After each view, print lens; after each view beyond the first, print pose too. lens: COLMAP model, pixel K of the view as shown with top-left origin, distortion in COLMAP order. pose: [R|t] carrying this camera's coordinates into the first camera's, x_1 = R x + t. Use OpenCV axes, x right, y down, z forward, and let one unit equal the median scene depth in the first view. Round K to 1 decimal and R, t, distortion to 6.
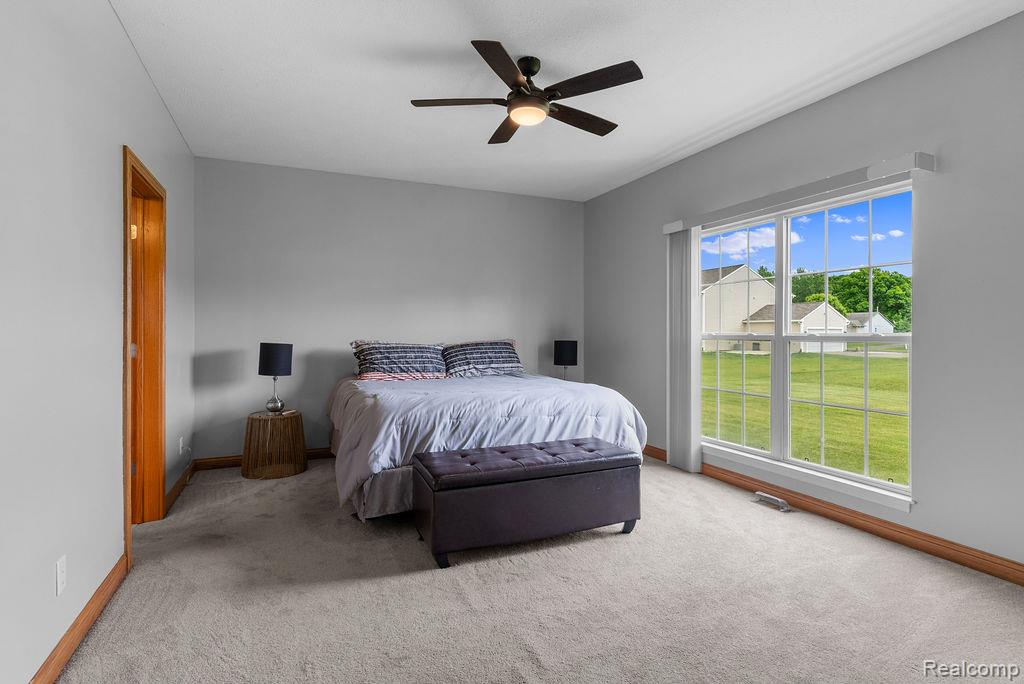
lens RADIAL K [[503.7, 0, 514.0], [0, 503.7, 336.4], [0, 0, 1]] dist [-0.001694, 0.000782]
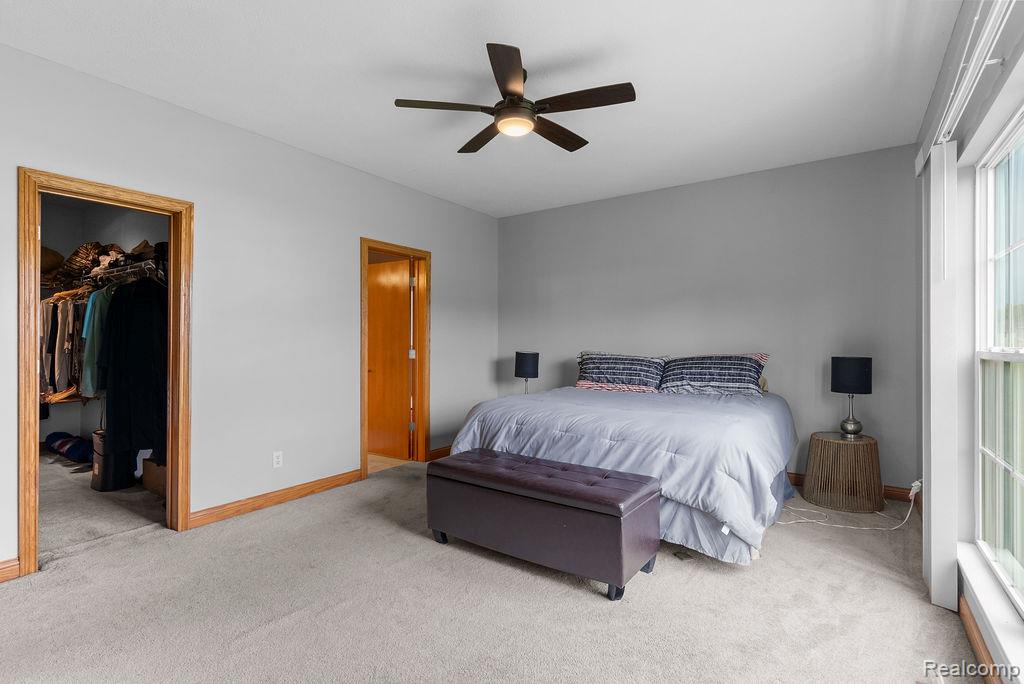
lens RADIAL K [[489.6, 0, 508.7], [0, 489.6, 341.4], [0, 0, 1]] dist [-0.001161, 0.001796]
pose [[0.516332, -0.000961, -0.856388, 0.669375], [-0.011624, 0.999899, -0.008131, -0.003360], [0.856309, 0.014153, 0.516269, 0.389853]]
